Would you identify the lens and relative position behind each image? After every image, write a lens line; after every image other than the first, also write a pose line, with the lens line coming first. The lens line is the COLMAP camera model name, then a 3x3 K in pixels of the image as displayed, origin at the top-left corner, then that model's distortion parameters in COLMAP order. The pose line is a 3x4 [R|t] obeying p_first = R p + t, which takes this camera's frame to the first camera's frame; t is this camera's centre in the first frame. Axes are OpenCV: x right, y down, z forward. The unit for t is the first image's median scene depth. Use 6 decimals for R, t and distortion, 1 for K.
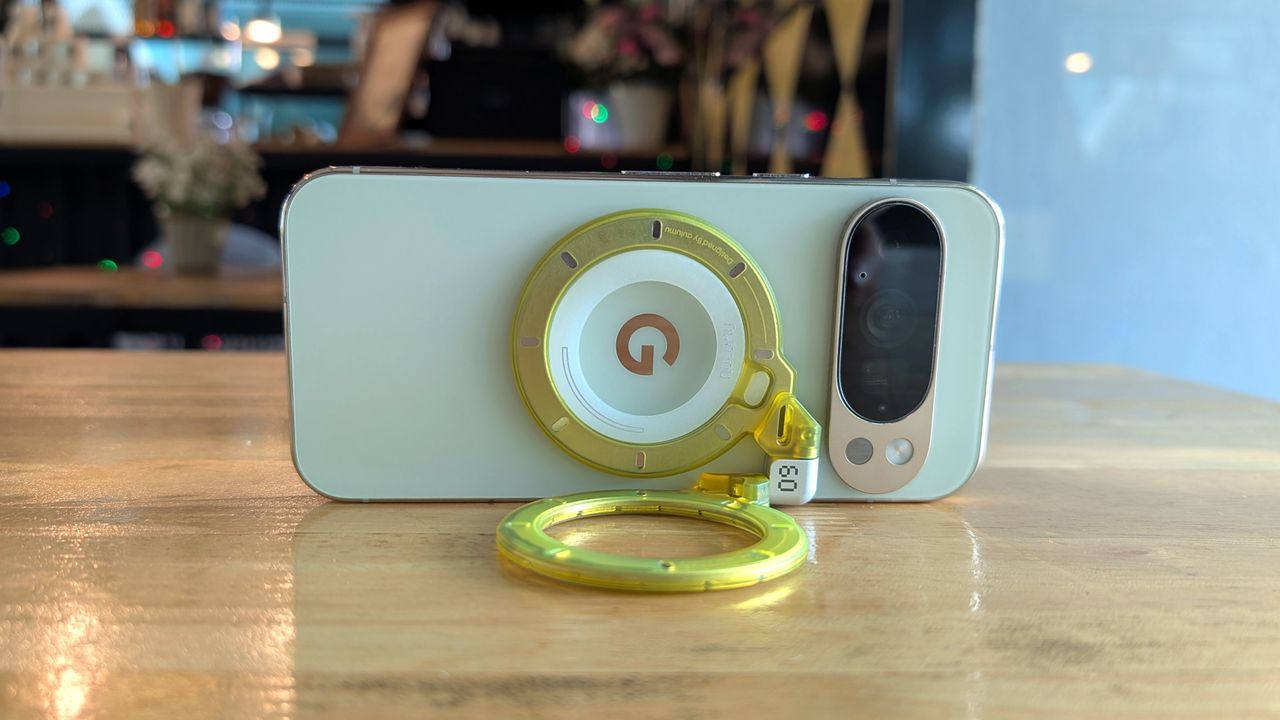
lens RADIAL K [[1006.1, 0, 662.5], [0, 1006.1, 375.3], [0, 0, 1]] dist [-0.052847, 0.031850]
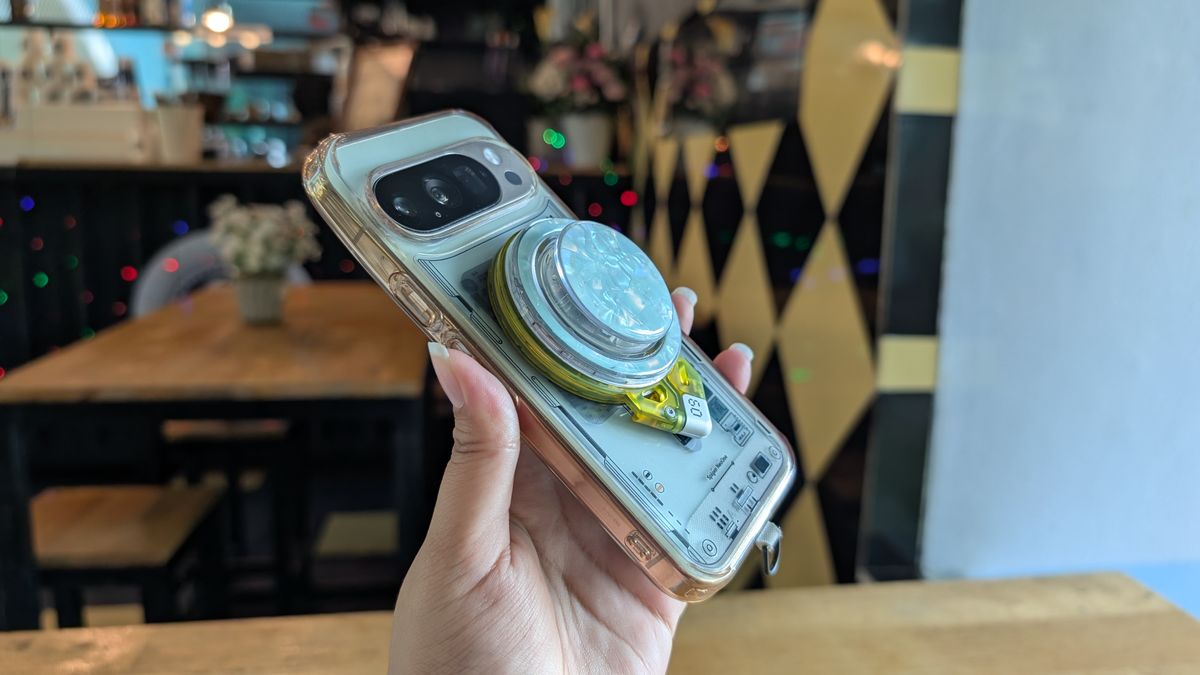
lens RADIAL K [[856.2, 0, 612.8], [0, 856.2, 337.1], [0, 0, 1]] dist [-0.031499, 0.015763]
pose [[0.994869, -0.024136, 0.098253, -1.153211], [0.015499, 0.996023, 0.087733, -1.269393], [-0.099980, -0.085760, 0.991287, -0.507367]]
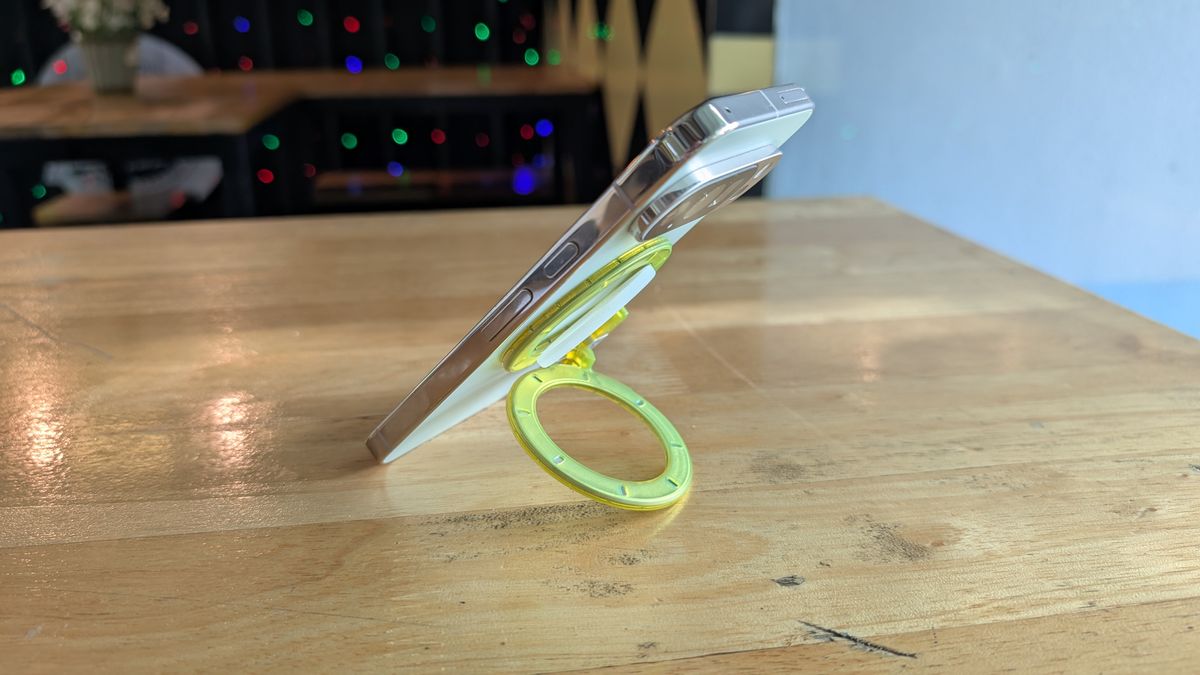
lens RADIAL K [[856.2, 0, 612.3], [0, 856.2, 329.4], [0, 0, 1]] dist [-0.031499, 0.015763]
pose [[0.993919, -0.059759, 0.092483, -0.072263], [0.036922, 0.972163, 0.231376, -0.301171], [-0.103736, -0.226555, 0.968459, -0.428350]]
